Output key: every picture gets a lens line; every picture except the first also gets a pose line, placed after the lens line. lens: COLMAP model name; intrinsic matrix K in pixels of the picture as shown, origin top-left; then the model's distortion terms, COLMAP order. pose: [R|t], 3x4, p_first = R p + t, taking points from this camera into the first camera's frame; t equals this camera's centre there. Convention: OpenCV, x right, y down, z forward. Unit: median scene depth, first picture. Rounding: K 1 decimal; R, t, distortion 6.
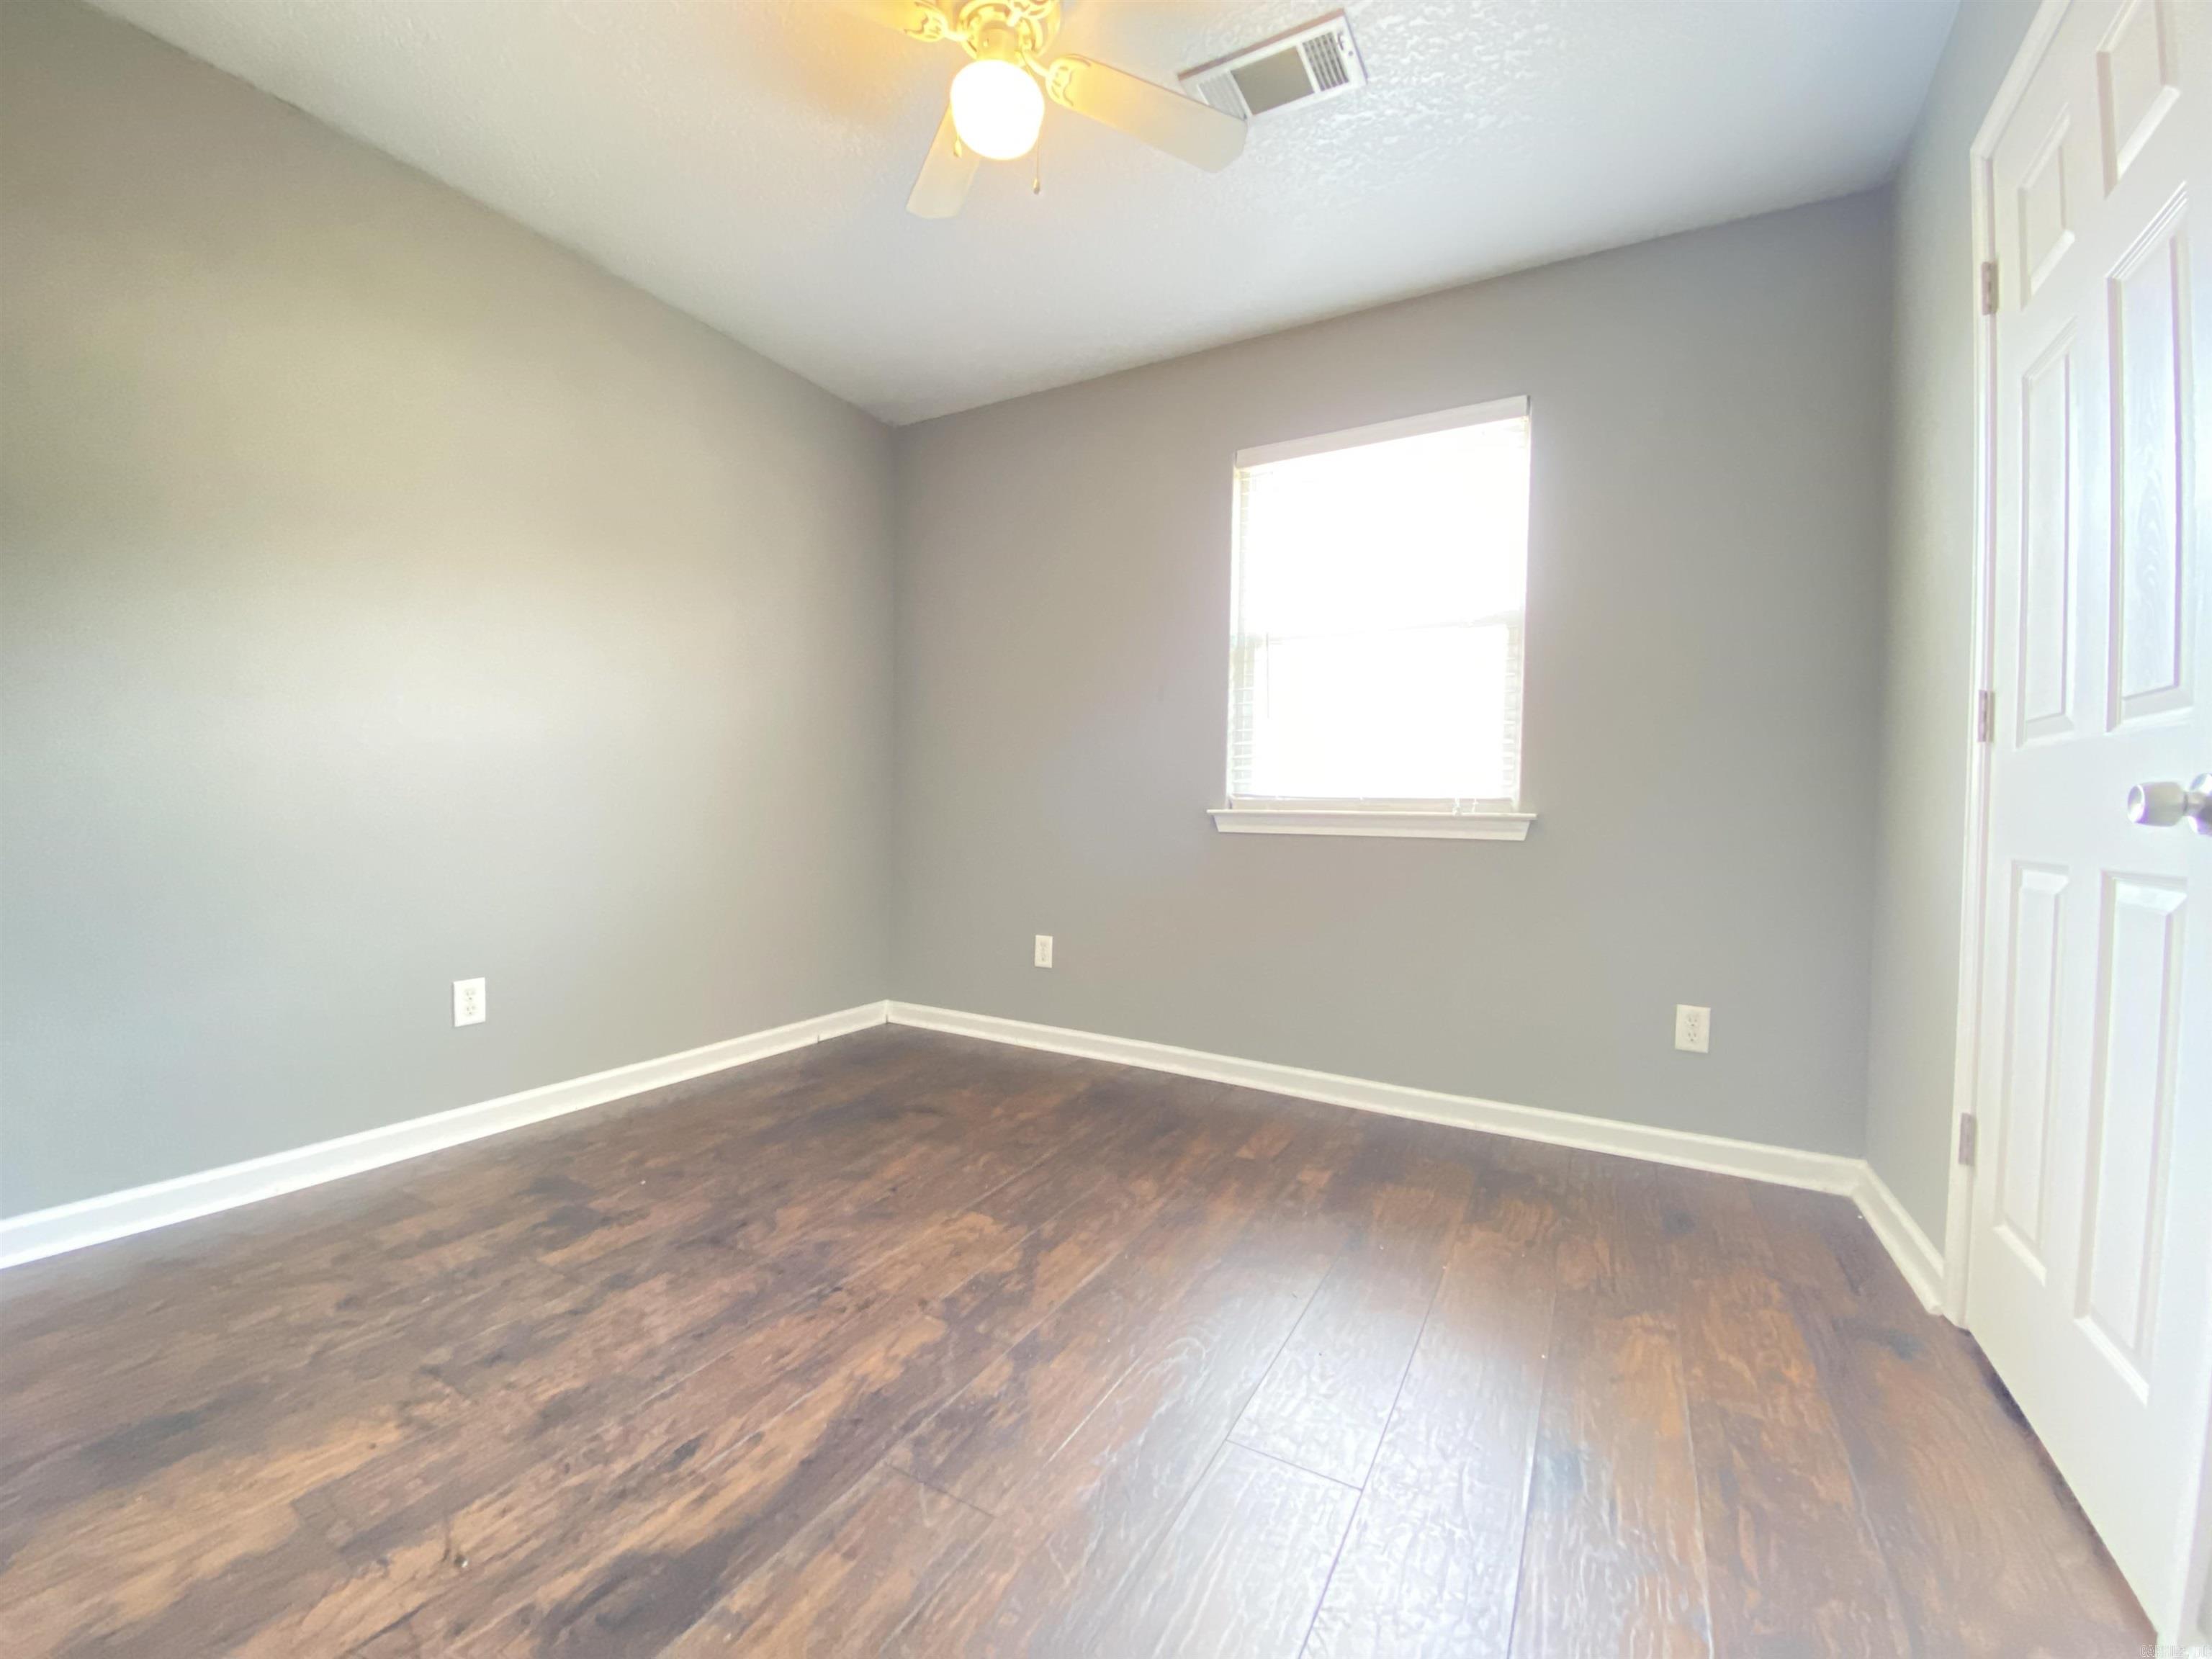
lens RADIAL K [[905.4, 0, 1106.0], [0, 905.4, 829.5], [0, 0, 1]] dist [0.000314, 0.000020]
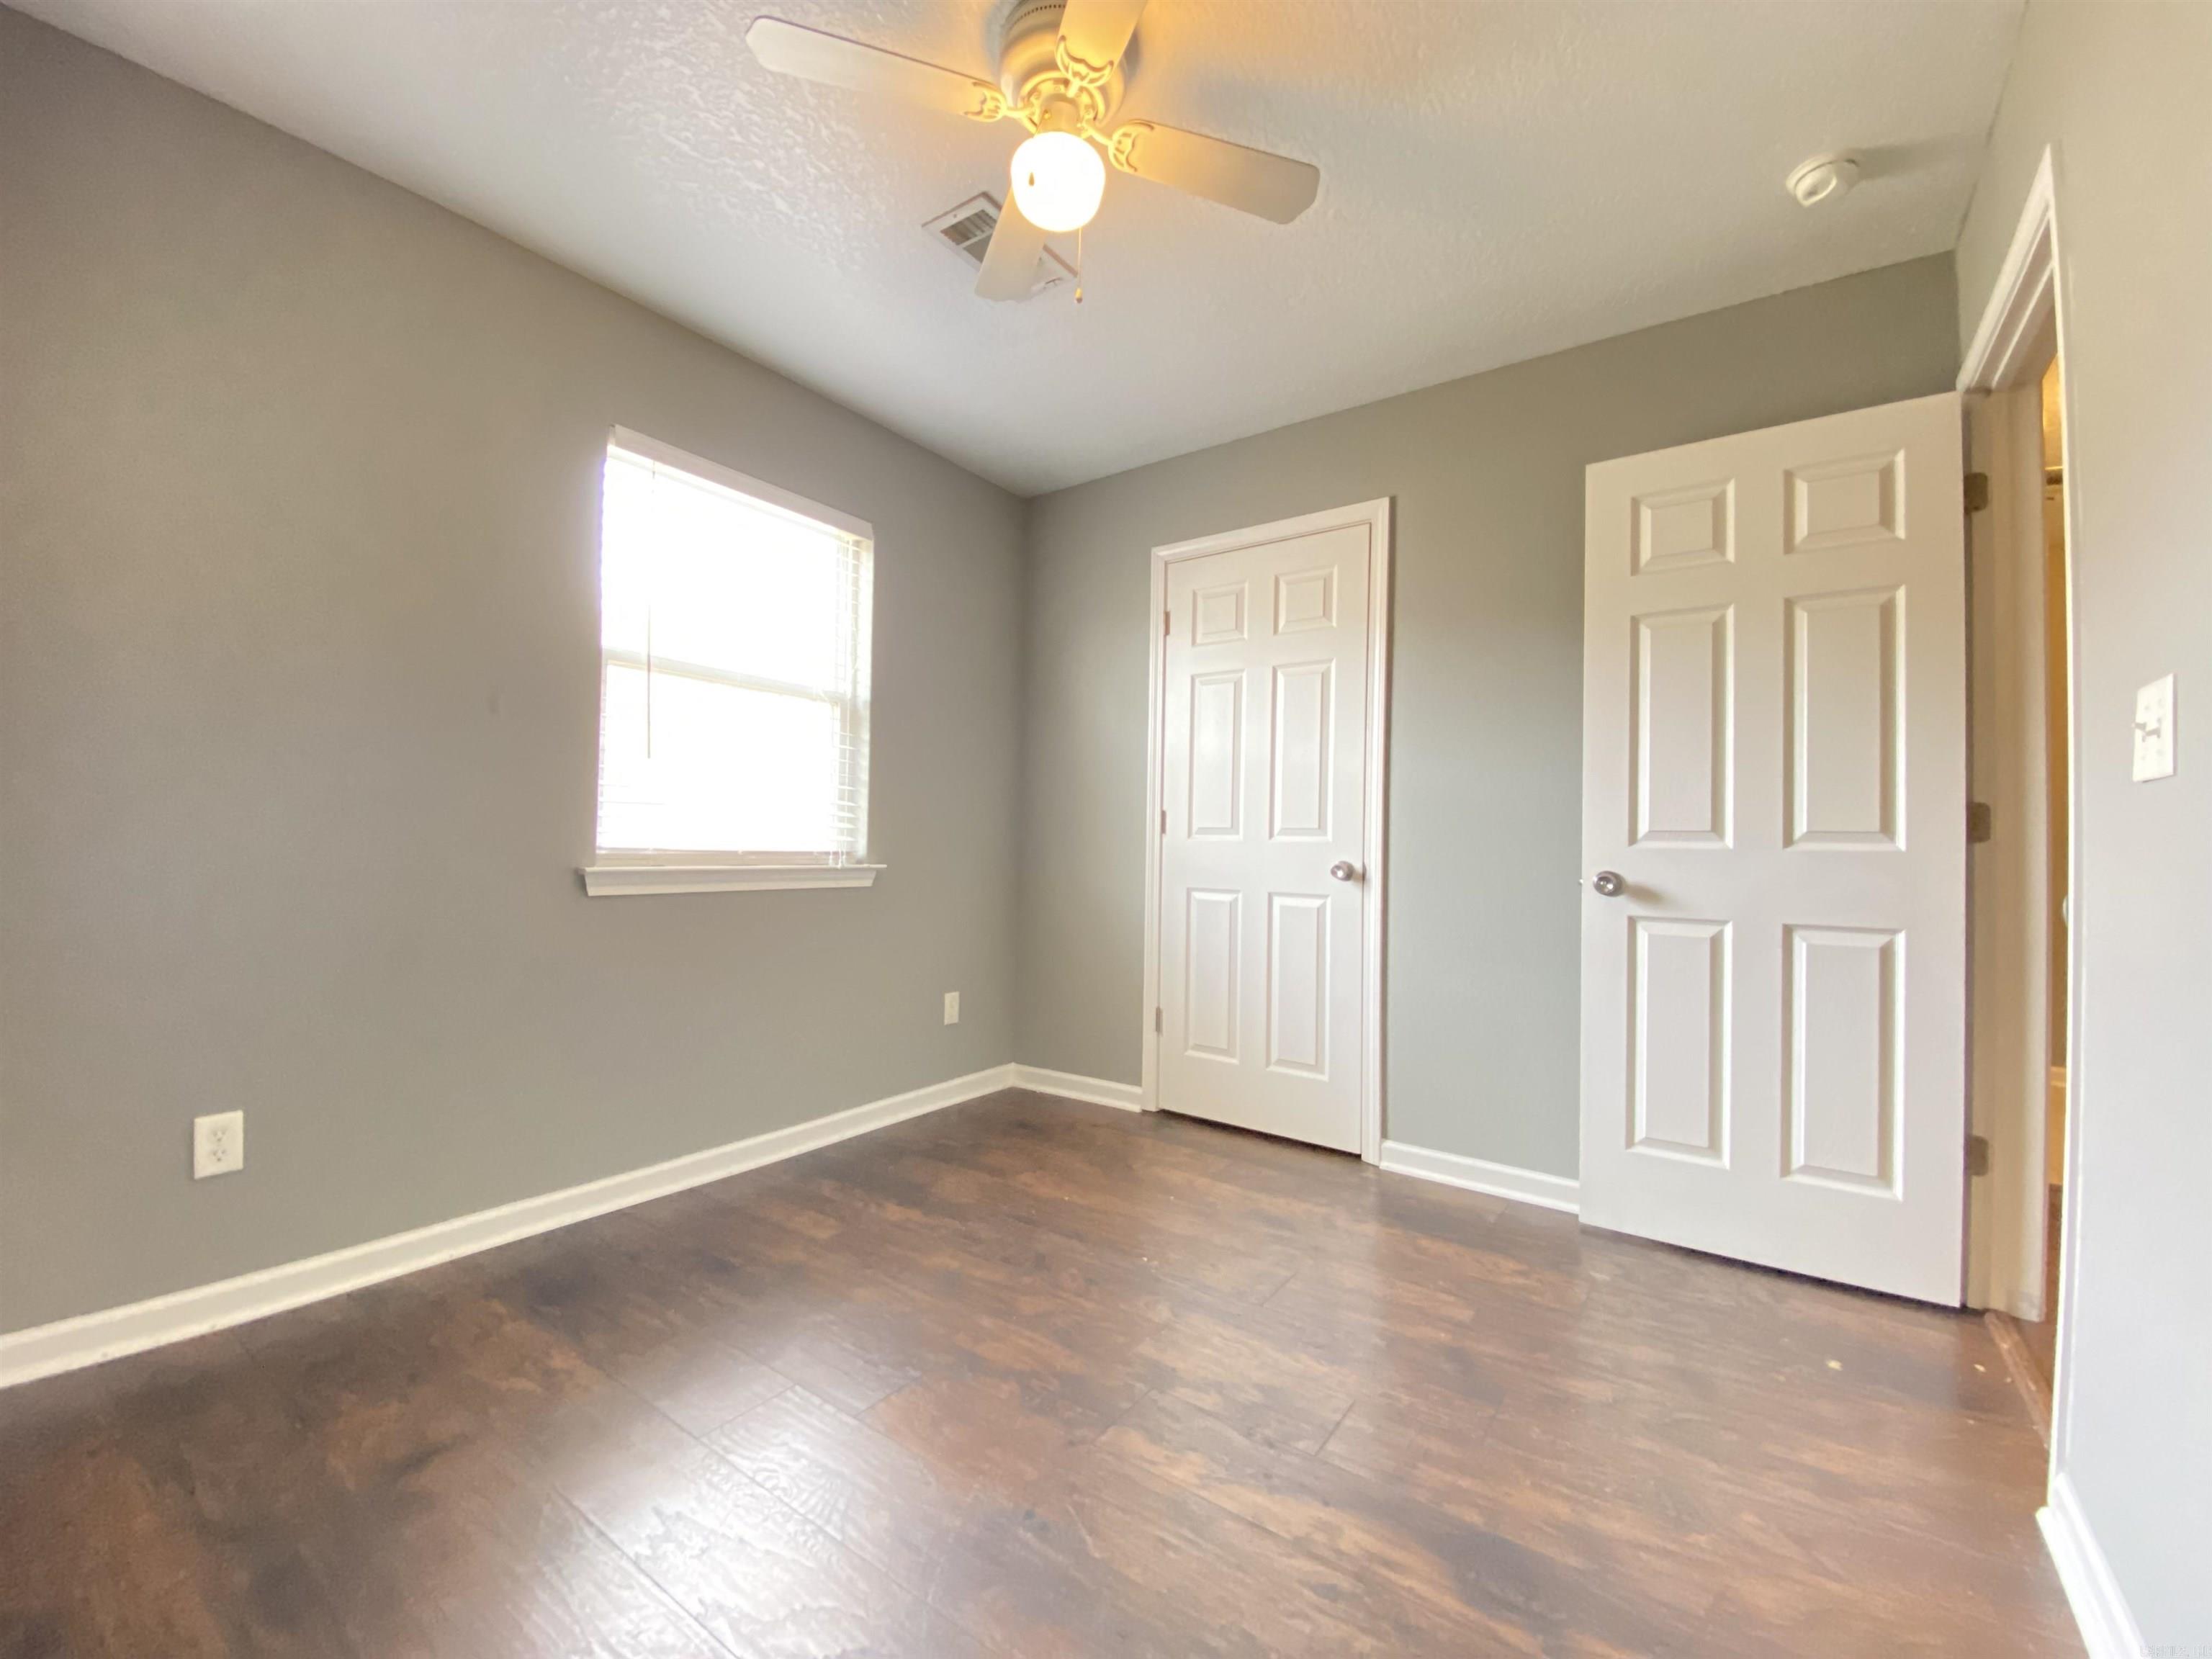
lens RADIAL K [[905.0, 0, 1106.0], [0, 905.0, 829.5], [0, 0, 1]] dist [0.016731, -0.000237]
pose [[0.102409, 0.000590, 0.994742, -1.014163], [0.001581, 0.999998, -0.000756, -0.088894], [-0.994741, 0.001650, 0.102408, 0.789742]]
